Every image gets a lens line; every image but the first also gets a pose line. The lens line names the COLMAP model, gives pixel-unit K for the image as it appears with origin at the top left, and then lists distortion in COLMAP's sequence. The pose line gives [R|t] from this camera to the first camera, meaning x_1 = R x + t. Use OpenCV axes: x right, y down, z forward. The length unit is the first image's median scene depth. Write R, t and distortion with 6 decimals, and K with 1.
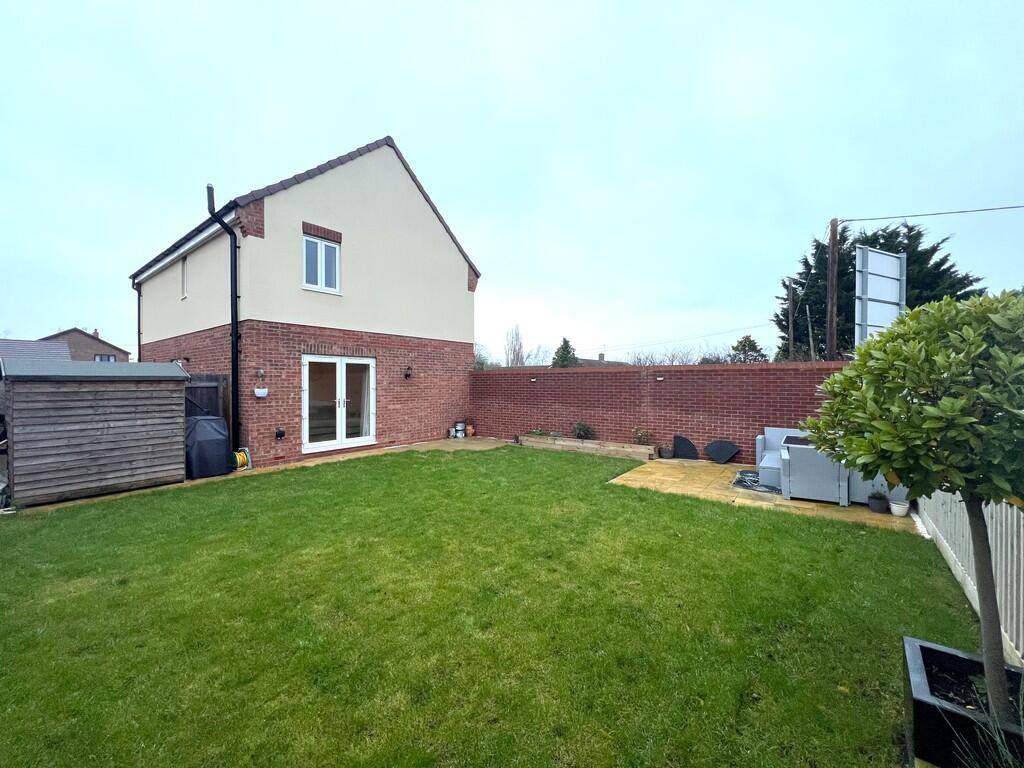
lens RADIAL K [[412.5, 0, 510.9], [0, 412.5, 386.2], [0, 0, 1]] dist [-0.000444, -0.000003]
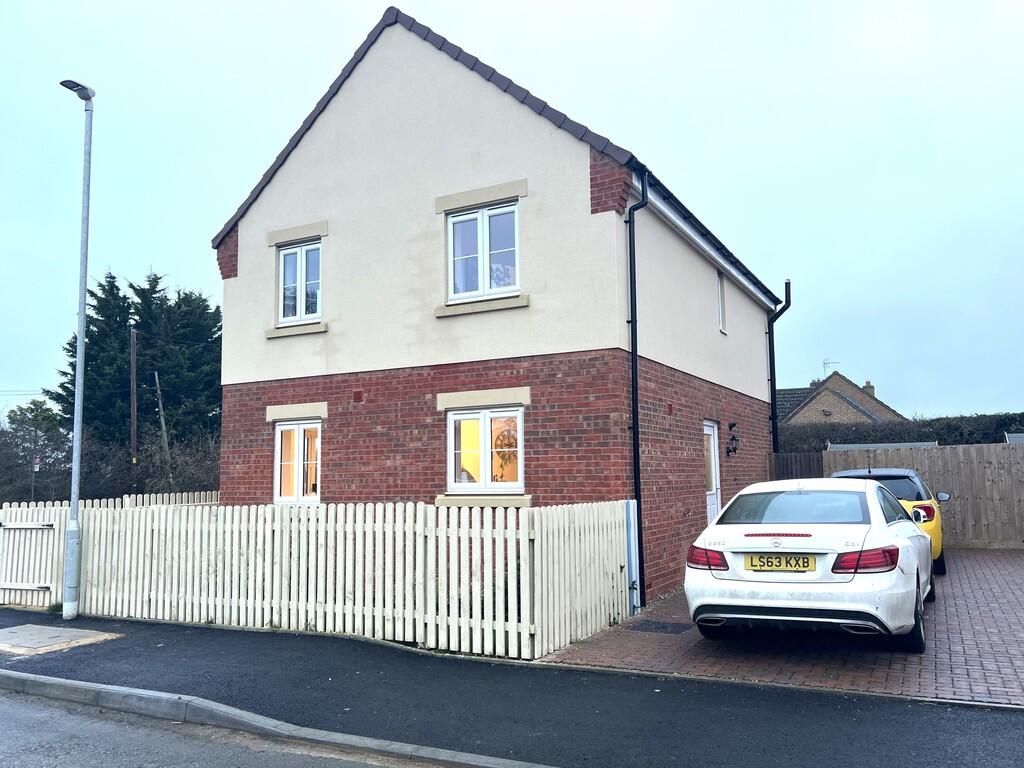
lens RADIAL K [[830.6, 0, 511.2], [0, 830.6, 383.9], [0, 0, 1]] dist [0.006322, 0.001556]
pose [[0.171854, -0.107781, -0.979209, 0.749029], [0.015768, 0.994170, -0.106661, 0.005817], [0.984996, 0.002890, 0.172552, 0.967103]]
